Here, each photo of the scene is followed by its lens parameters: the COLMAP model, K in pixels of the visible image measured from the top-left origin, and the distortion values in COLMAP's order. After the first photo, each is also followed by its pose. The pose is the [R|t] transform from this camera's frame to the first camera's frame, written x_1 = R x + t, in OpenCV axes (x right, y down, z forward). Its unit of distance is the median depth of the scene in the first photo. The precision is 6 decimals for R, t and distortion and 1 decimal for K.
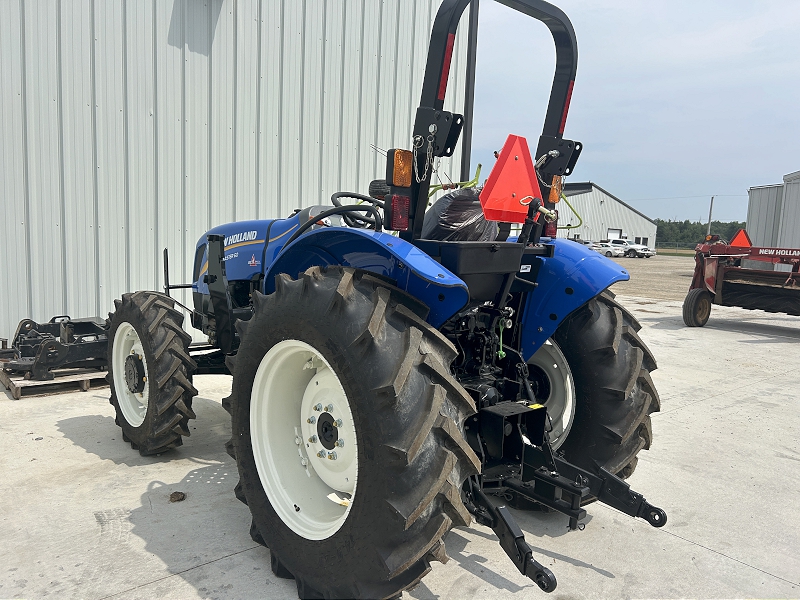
lens RADIAL K [[611.8, 0, 400.0], [0, 611.8, 300.0], [0, 0, 1]] dist [0.040779, -0.051796]
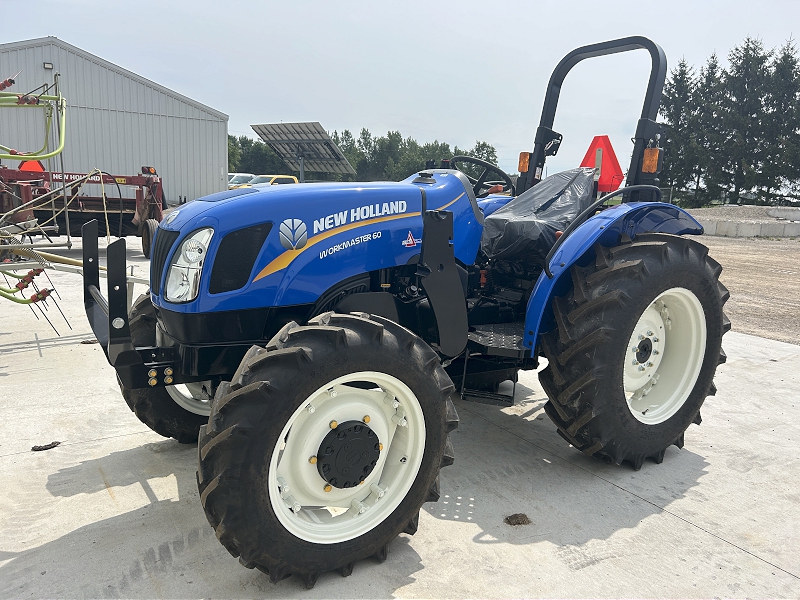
lens RADIAL K [[611.8, 0, 400.0], [0, 611.8, 300.0], [0, 0, 1]] dist [0.040779, -0.051796]
pose [[0.111710, -0.218372, 0.969451, -0.978150], [0.069660, 0.974878, 0.211568, -0.149617], [-0.991296, 0.043897, 0.124115, 0.887232]]
